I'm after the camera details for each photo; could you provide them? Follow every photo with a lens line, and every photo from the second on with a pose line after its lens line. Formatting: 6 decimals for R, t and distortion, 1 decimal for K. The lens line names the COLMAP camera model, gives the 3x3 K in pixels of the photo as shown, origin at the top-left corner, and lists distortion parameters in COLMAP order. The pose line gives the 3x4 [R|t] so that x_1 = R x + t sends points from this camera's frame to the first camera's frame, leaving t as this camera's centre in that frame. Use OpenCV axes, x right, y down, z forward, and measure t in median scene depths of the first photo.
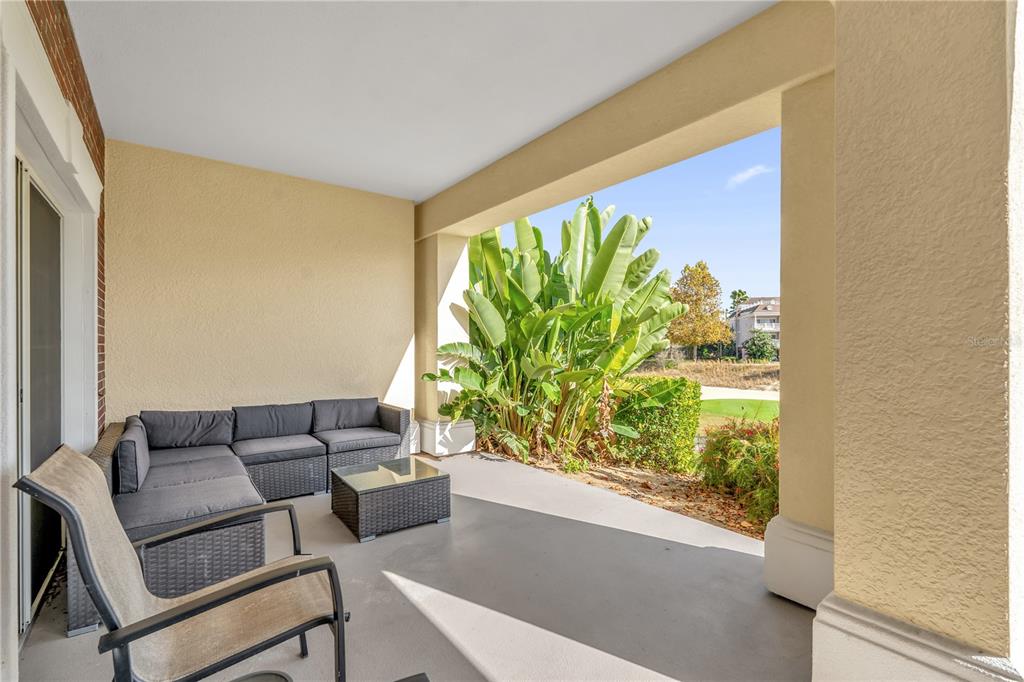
lens RADIAL K [[459.9, 0, 508.0], [0, 459.9, 345.4], [0, 0, 1]] dist [0.001353, 0.000483]
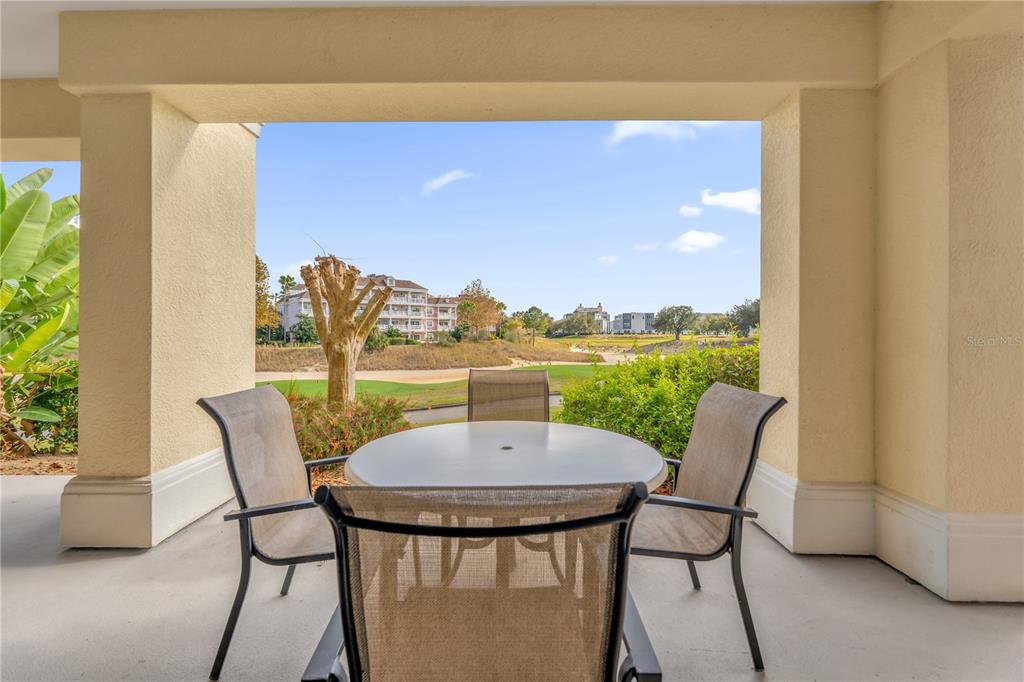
lens RADIAL K [[459.9, 0, 511.1], [0, 459.9, 331.1], [0, 0, 1]] dist [0.001353, 0.000483]
pose [[0.619715, -0.002132, 0.784824, 0.101461], [0.000422, 0.999997, 0.002384, 0.008537], [-0.784827, -0.001146, 0.619714, -0.315648]]
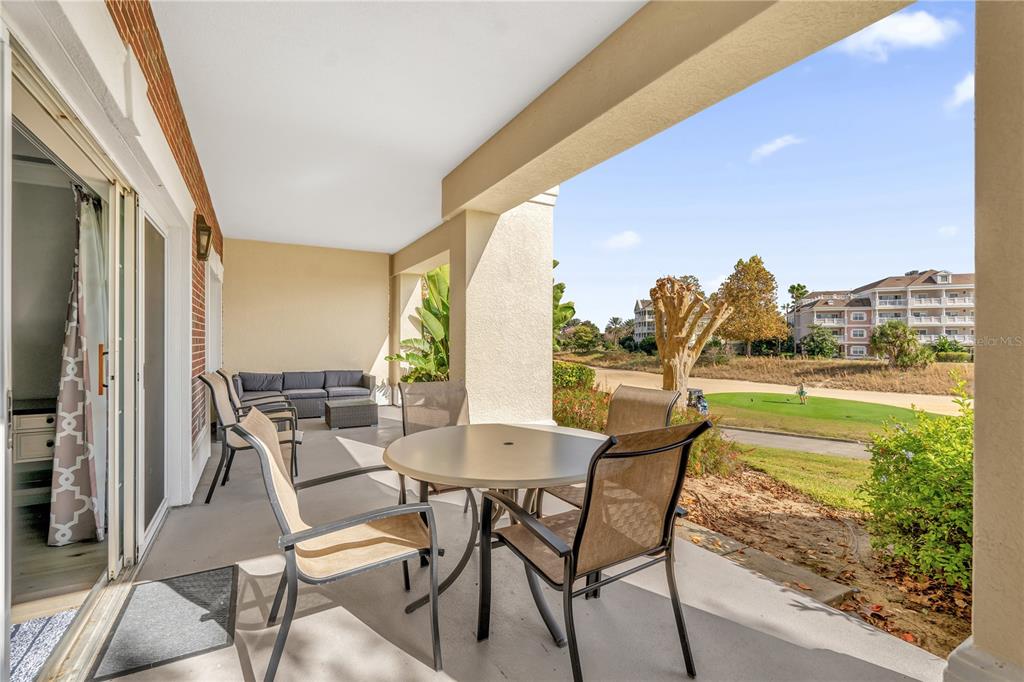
lens RADIAL K [[459.9, 0, 511.5], [0, 459.9, 336.1], [0, 0, 1]] dist [0.001353, 0.000483]
pose [[0.991594, 0.000795, -0.129387, 0.387871], [-0.002146, 0.999945, -0.010305, 0.000871], [0.129372, 0.010496, 0.991541, -0.506647]]
